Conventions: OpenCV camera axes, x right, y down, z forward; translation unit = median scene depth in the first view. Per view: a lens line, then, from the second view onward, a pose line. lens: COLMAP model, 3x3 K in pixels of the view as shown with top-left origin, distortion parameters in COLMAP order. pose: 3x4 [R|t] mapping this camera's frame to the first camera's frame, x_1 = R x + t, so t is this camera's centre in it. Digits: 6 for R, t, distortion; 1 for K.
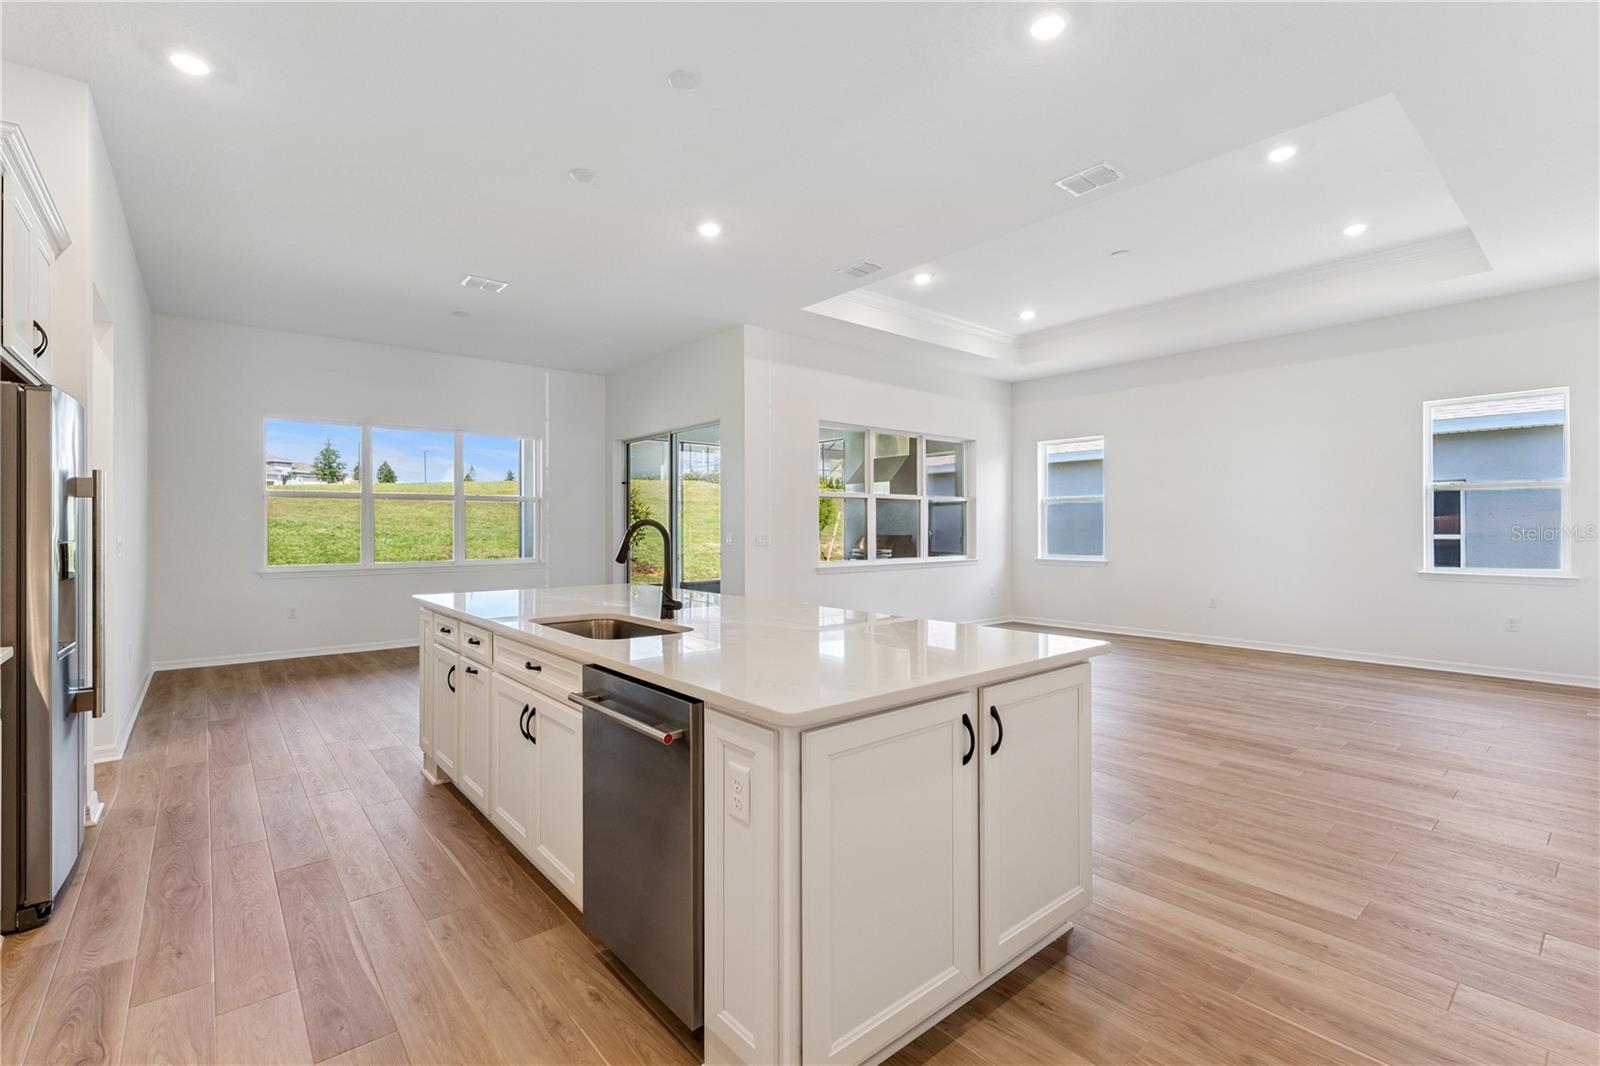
lens RADIAL K [[687.7, 0, 808.2], [0, 687.7, 518.8], [0, 0, 1]] dist [0.000556, -0.028459]
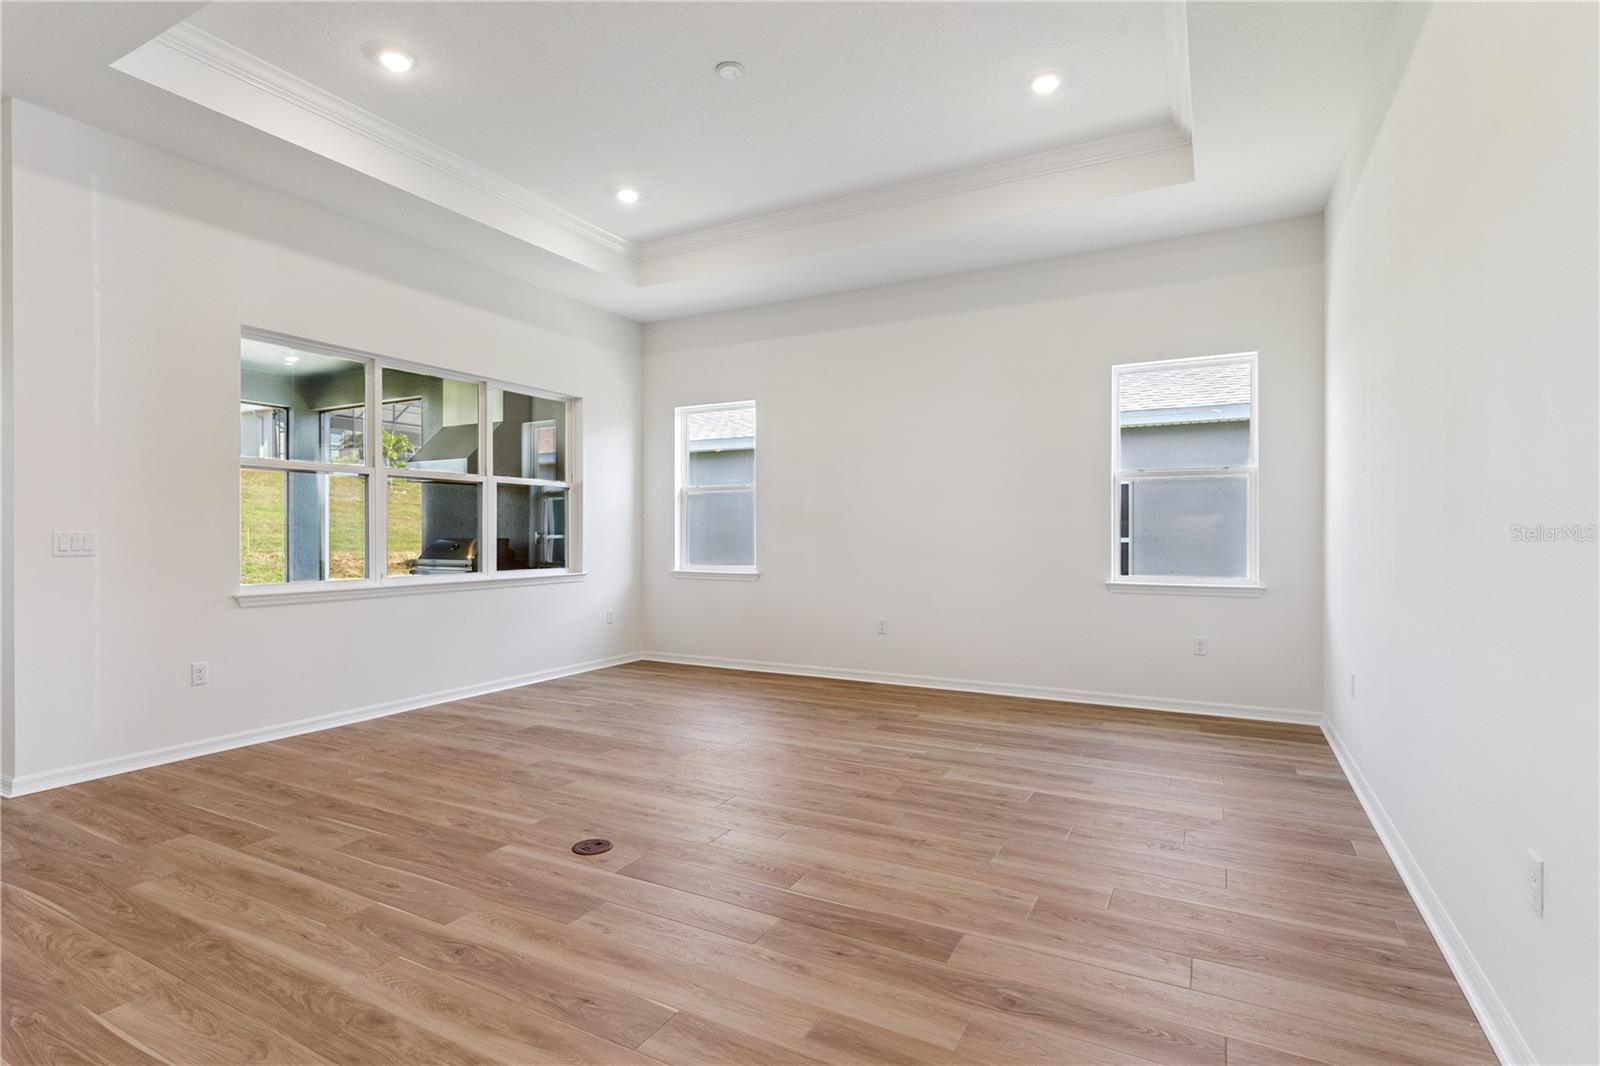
lens RADIAL K [[781.0, 0, 800.0], [0, 781.0, 533.0], [0, 0, 1]] dist [-0.001093, -0.000222]
pose [[0.926521, 0.004741, 0.376213, 0.166093], [-0.011071, 0.999831, 0.014665, 0.006051], [-0.376080, -0.017753, 0.926417, 0.217431]]
